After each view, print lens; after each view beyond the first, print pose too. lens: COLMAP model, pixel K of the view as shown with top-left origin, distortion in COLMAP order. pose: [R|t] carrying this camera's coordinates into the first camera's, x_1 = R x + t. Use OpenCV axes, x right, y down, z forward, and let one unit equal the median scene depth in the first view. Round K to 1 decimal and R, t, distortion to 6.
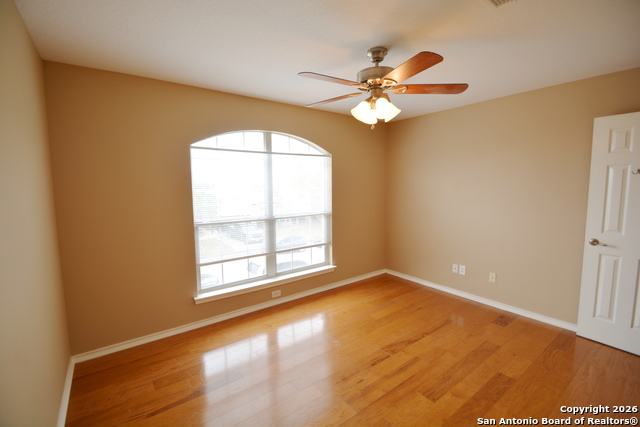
lens RADIAL K [[279.9, 0, 319.9], [0, 279.9, 209.4], [0, 0, 1]] dist [-0.018868, -0.004220]
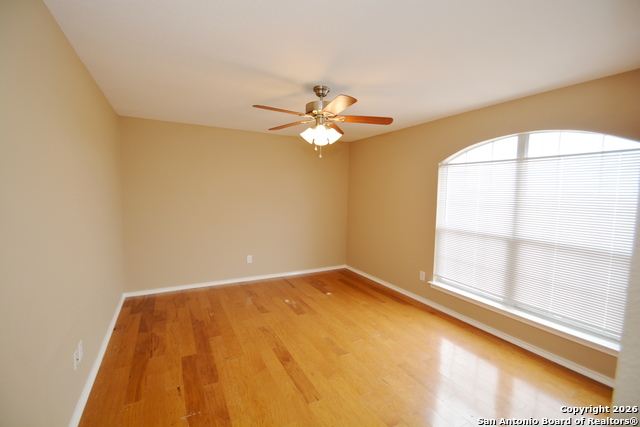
lens RADIAL K [[279.9, 0, 317.5], [0, 279.9, 212.8], [0, 0, 1]] dist [-0.018868, -0.004220]
pose [[-0.157537, 0.079516, -0.984306, 0.952202], [-0.103601, 0.989922, 0.096551, -0.077221], [0.982064, 0.117185, -0.147711, 0.698568]]
